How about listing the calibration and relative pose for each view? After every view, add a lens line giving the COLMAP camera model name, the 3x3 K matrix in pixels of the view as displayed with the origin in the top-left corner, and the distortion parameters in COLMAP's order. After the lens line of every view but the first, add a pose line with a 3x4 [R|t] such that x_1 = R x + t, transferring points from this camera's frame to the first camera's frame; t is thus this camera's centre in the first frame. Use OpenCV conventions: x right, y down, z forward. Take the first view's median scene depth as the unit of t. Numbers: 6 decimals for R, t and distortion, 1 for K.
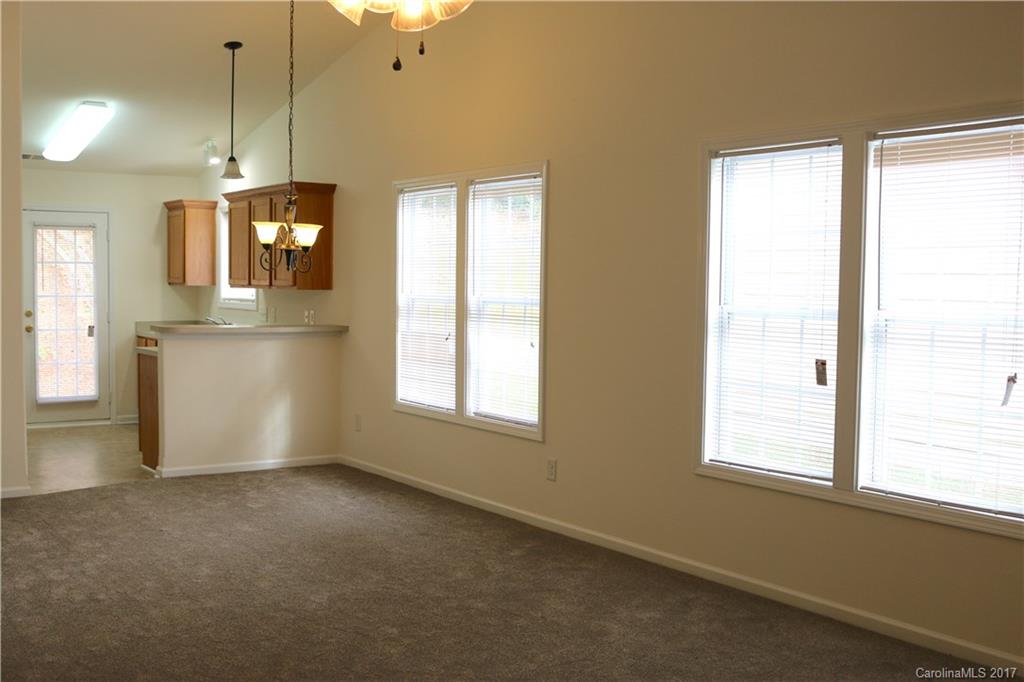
lens RADIAL K [[1115.1, 0, 512.0], [0, 1115.1, 341.0], [0, 0, 1]] dist [-0.100073, 0.036726]
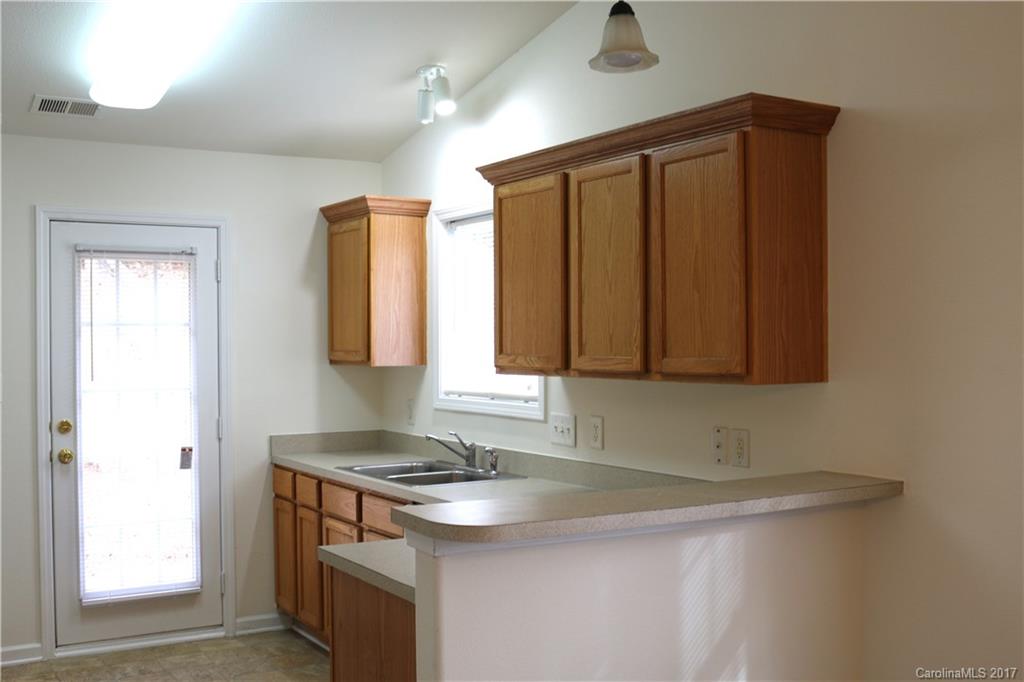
lens RADIAL K [[1115.1, 0, 512.0], [0, 1115.1, 341.0], [0, 0, 1]] dist [-0.100073, 0.036726]
pose [[0.998099, -0.016548, -0.059360, -0.201102], [0.013253, 0.998372, -0.055477, -0.032761], [0.060181, 0.054585, 0.996694, 0.496611]]
